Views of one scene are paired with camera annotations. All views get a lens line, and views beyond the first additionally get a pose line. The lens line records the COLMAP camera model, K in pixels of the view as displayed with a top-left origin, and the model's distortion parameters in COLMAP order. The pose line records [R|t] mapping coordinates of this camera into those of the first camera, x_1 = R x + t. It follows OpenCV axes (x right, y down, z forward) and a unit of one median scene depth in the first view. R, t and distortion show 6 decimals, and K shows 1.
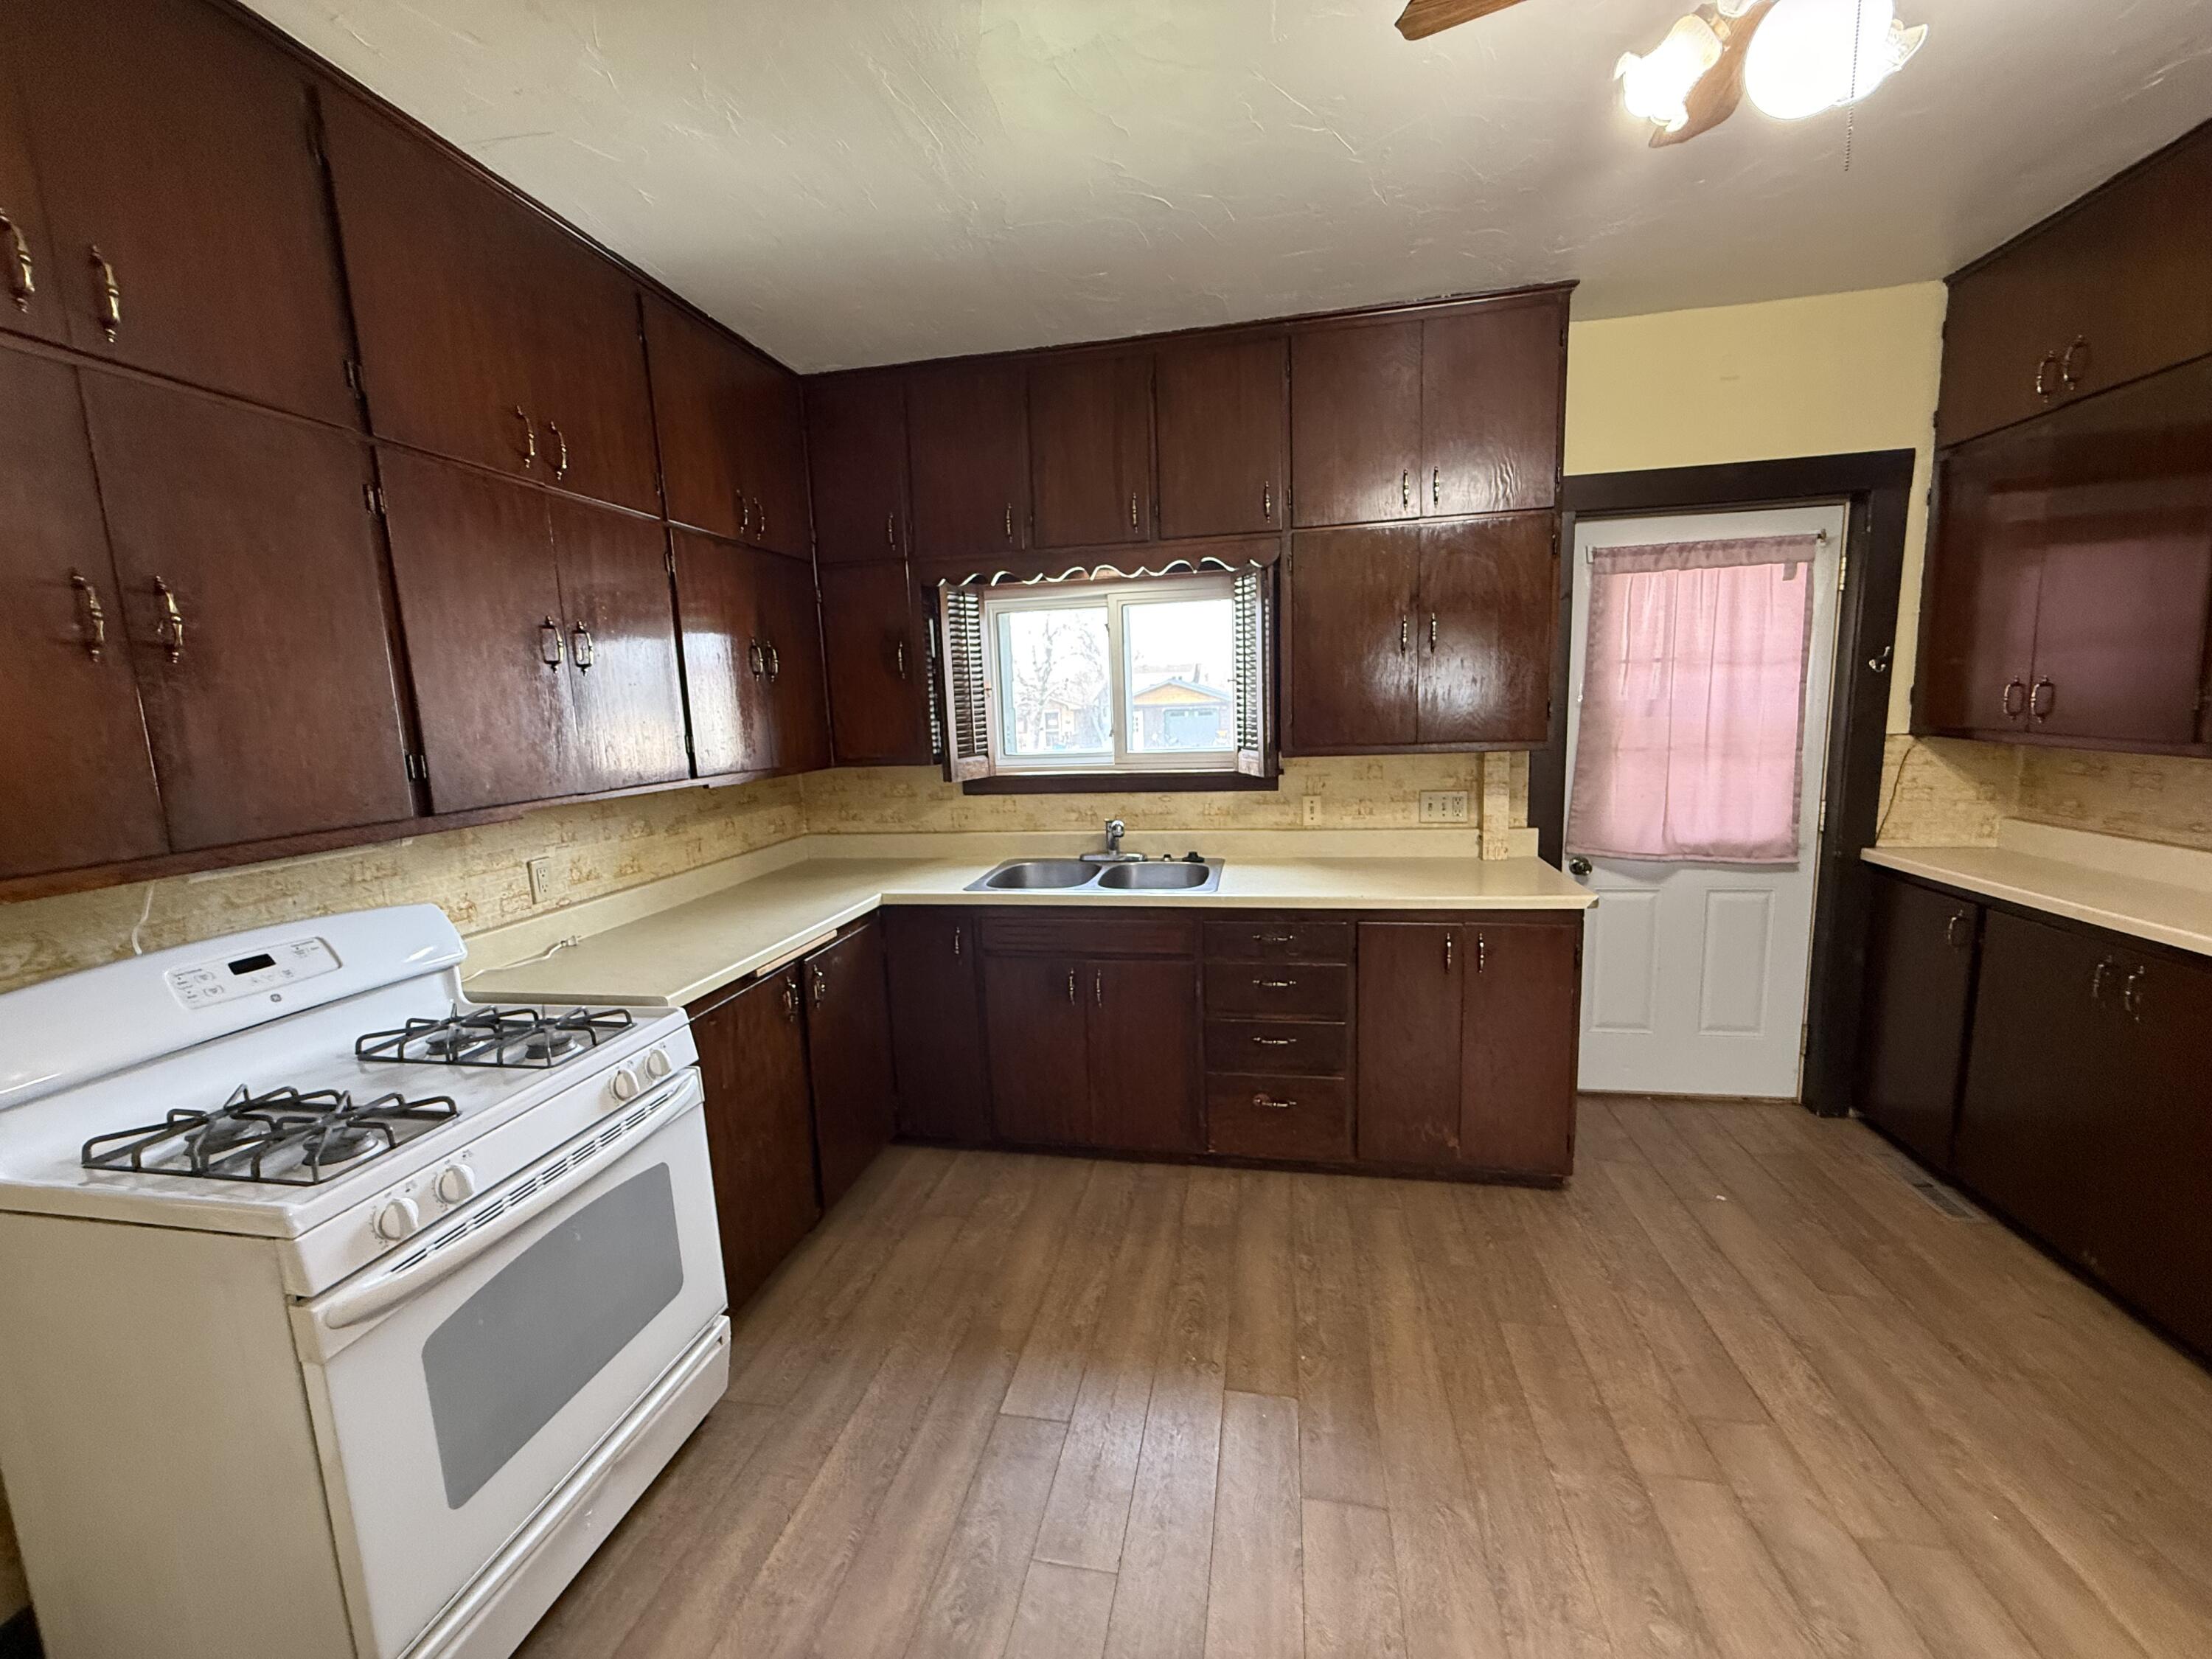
lens RADIAL K [[878.6, 0, 1100.0], [0, 878.6, 827.7], [0, 0, 1]] dist [0.000102, -0.000466]
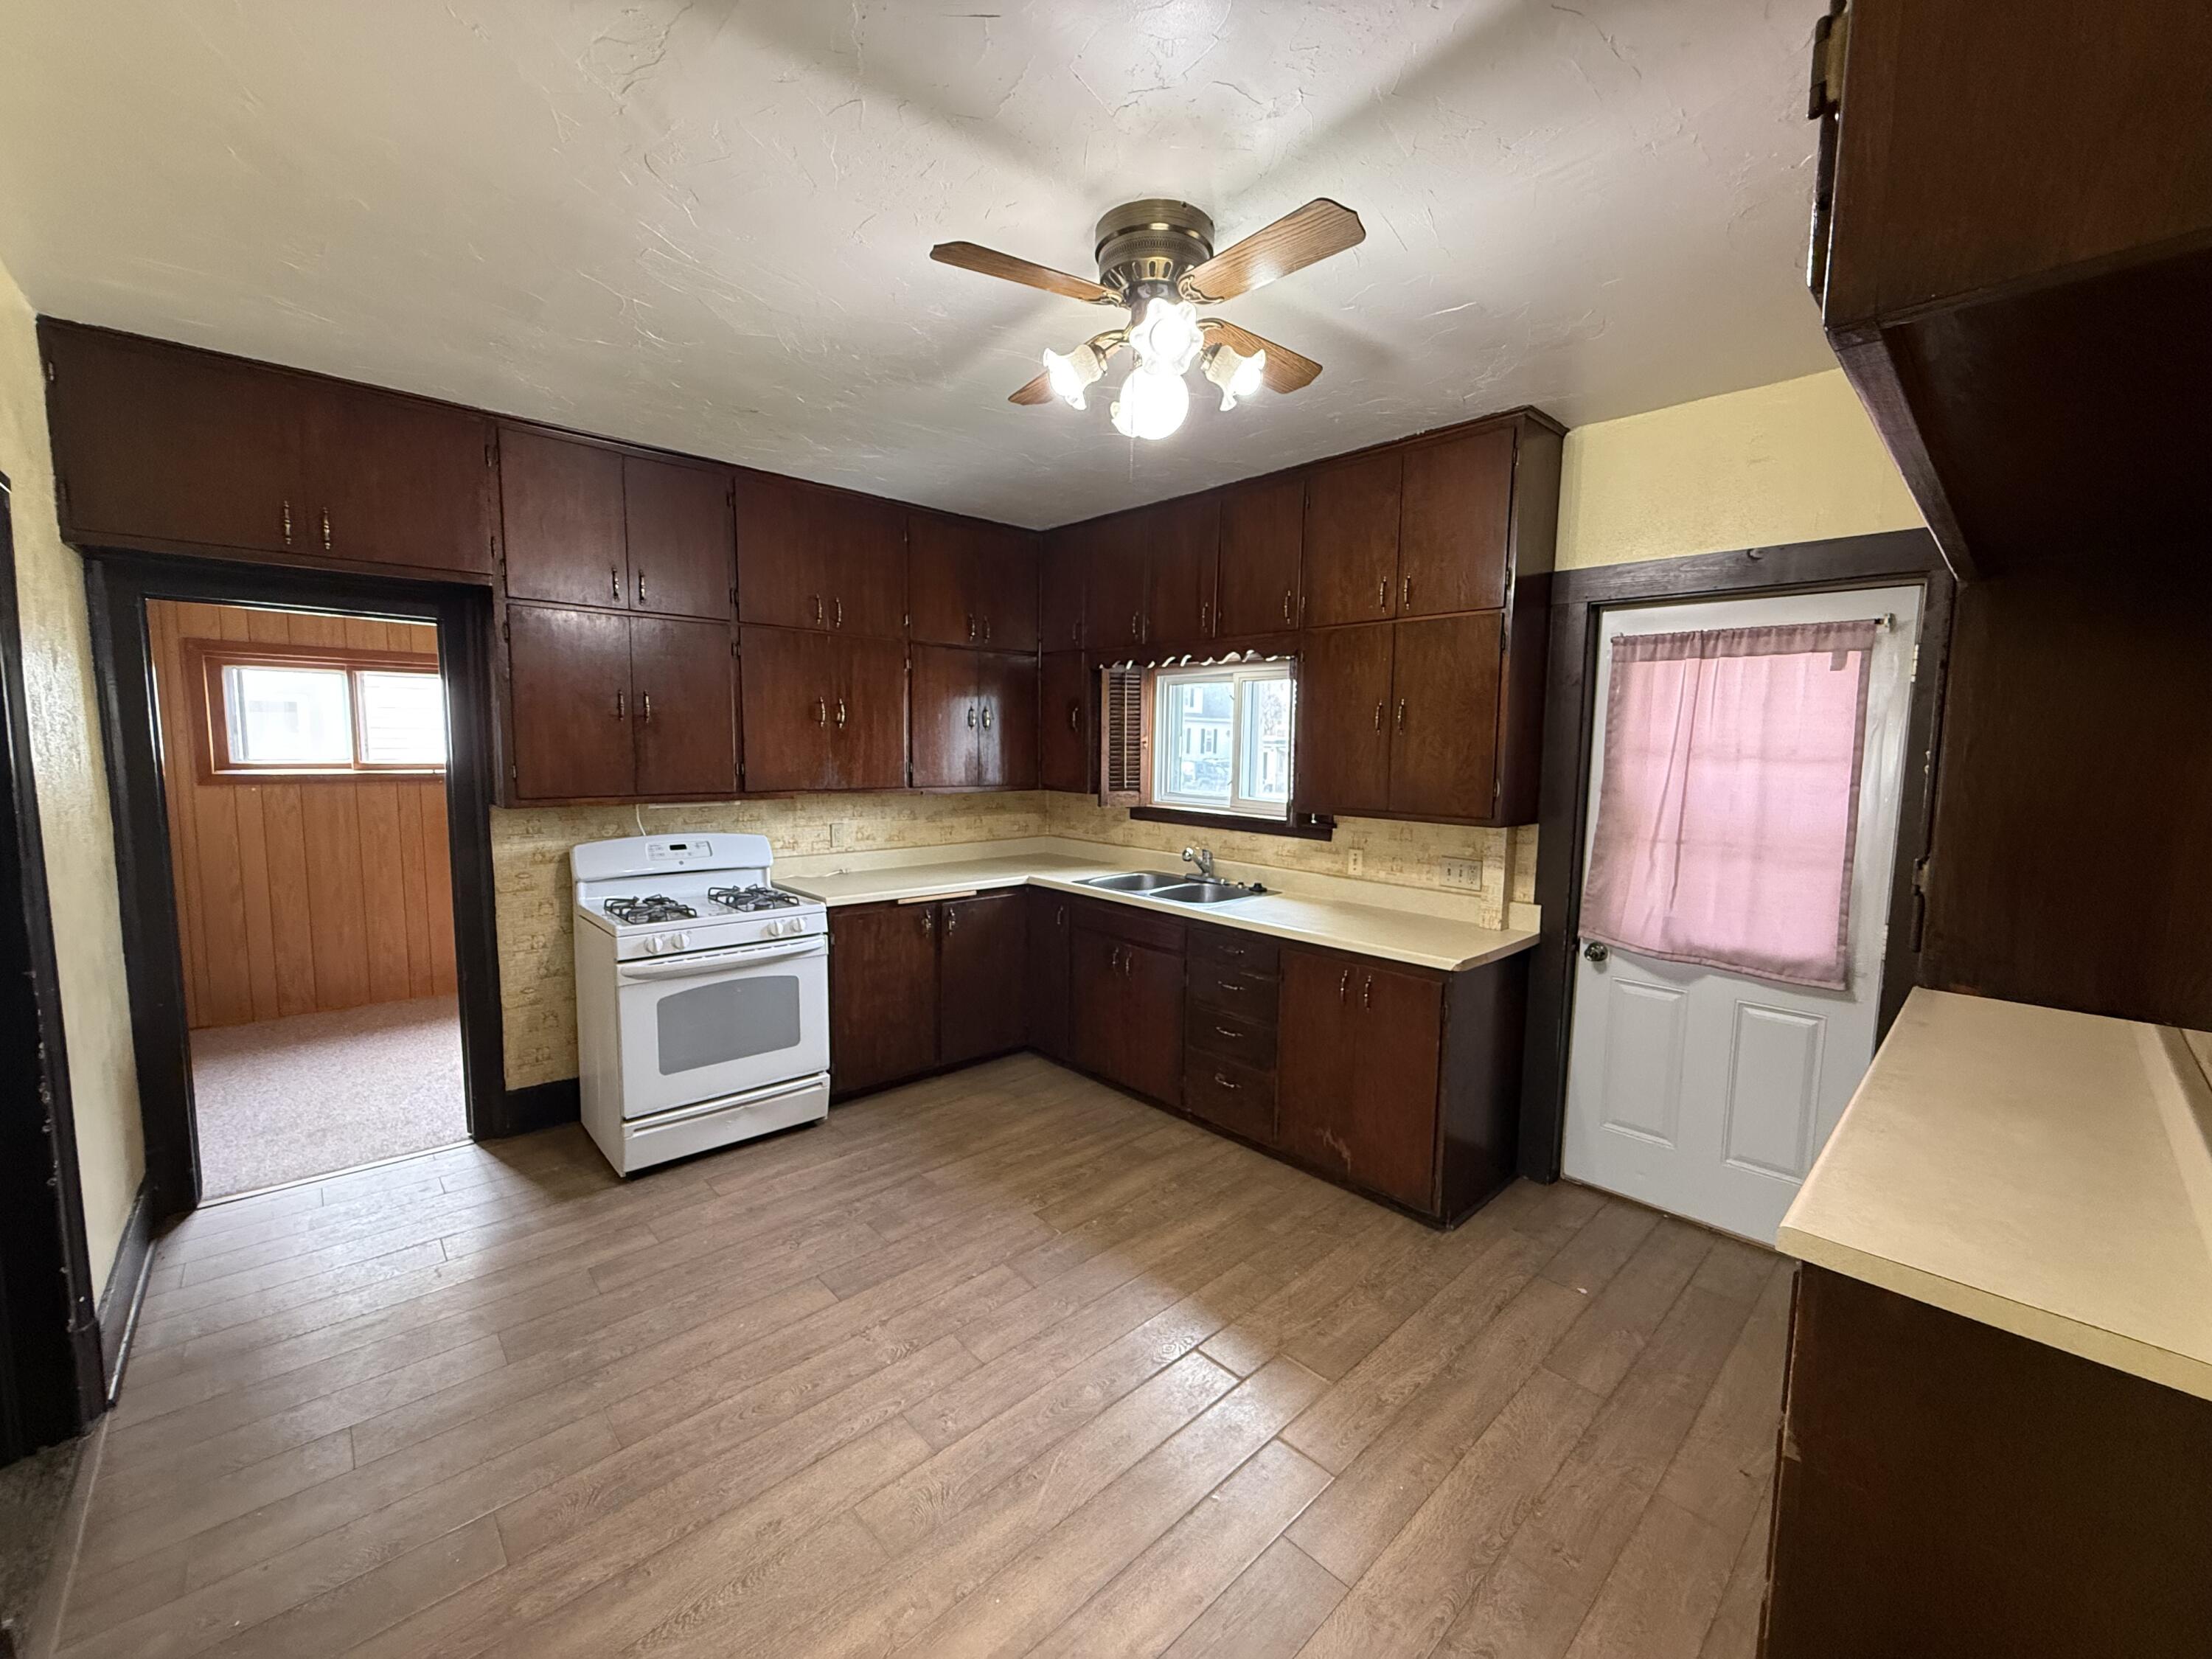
lens RADIAL K [[878.6, 0, 1100.0], [0, 878.6, 827.7], [0, 0, 1]] dist [0.000102, -0.000466]
pose [[0.807973, 0.109301, -0.578993, 0.708337], [-0.129822, 0.991519, 0.006013, -0.031081], [0.574740, 0.070308, 0.815310, -0.148381]]
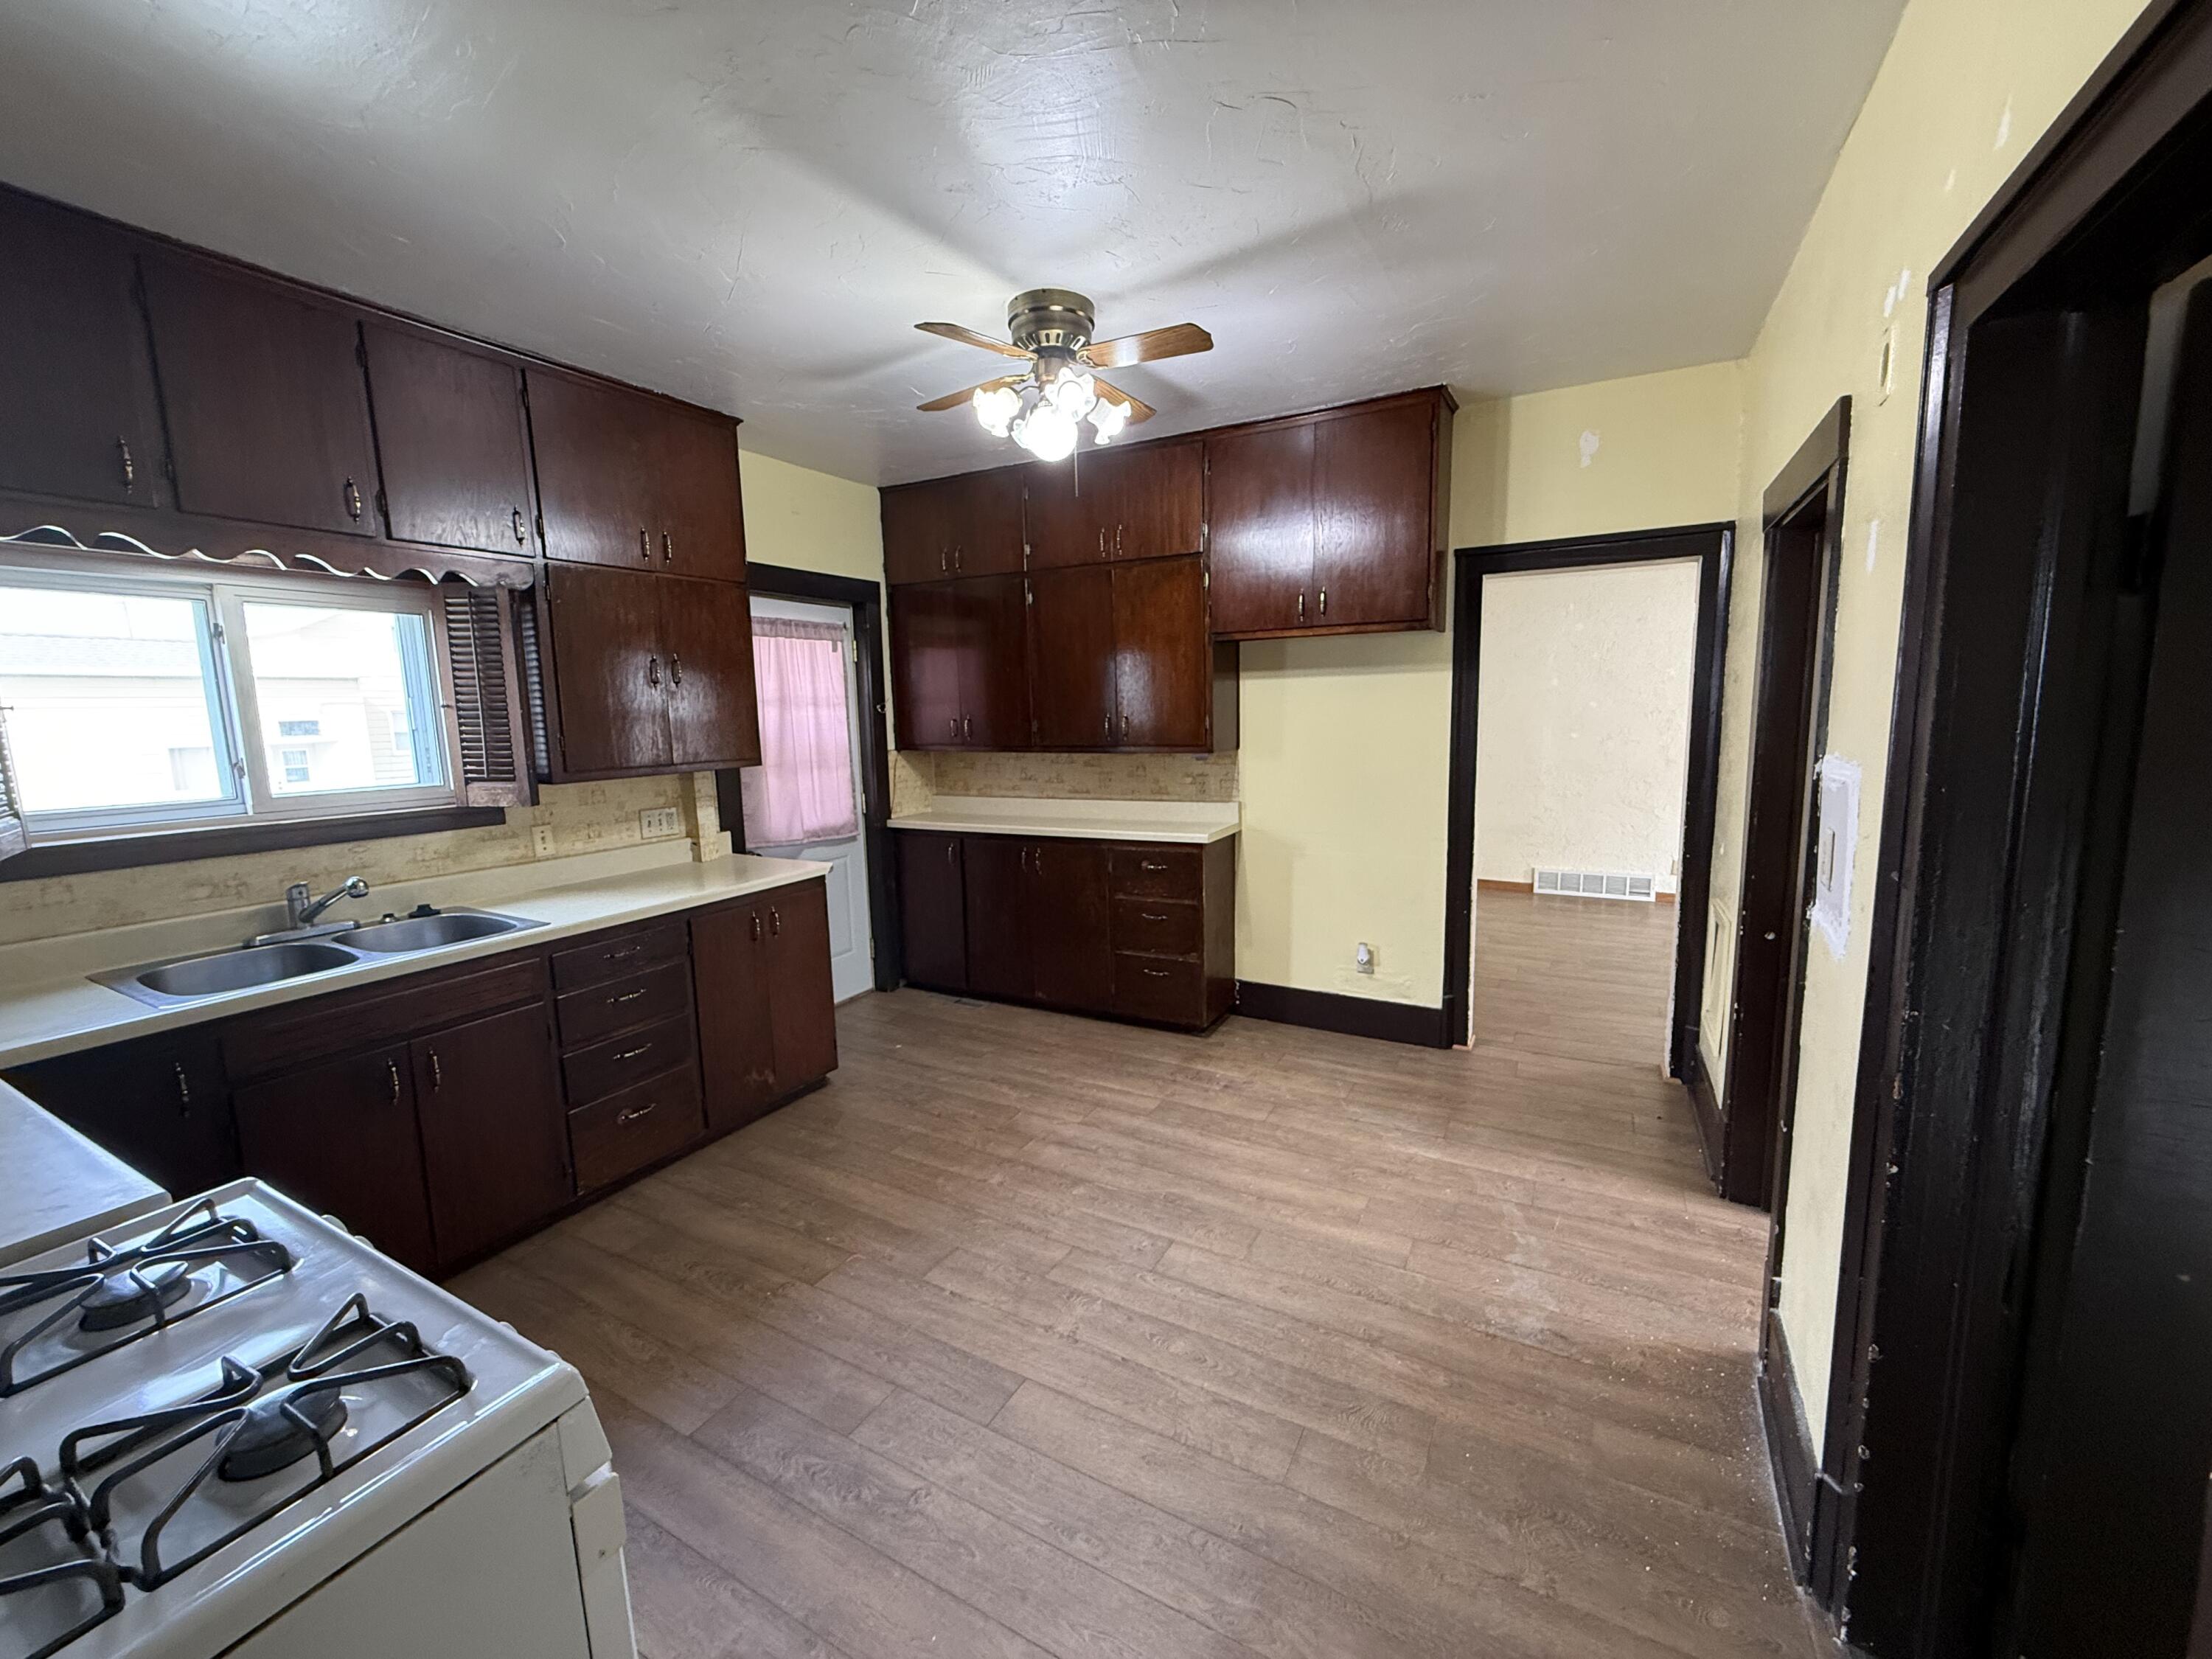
lens RADIAL K [[878.6, 0, 1100.0], [0, 878.6, 827.7], [0, 0, 1]] dist [0.000102, -0.000466]
pose [[0.306893, -0.100505, 0.946422, -0.556662], [0.150192, 0.987063, 0.056119, 0.005238], [-0.939819, 0.124923, 0.318018, 0.111580]]
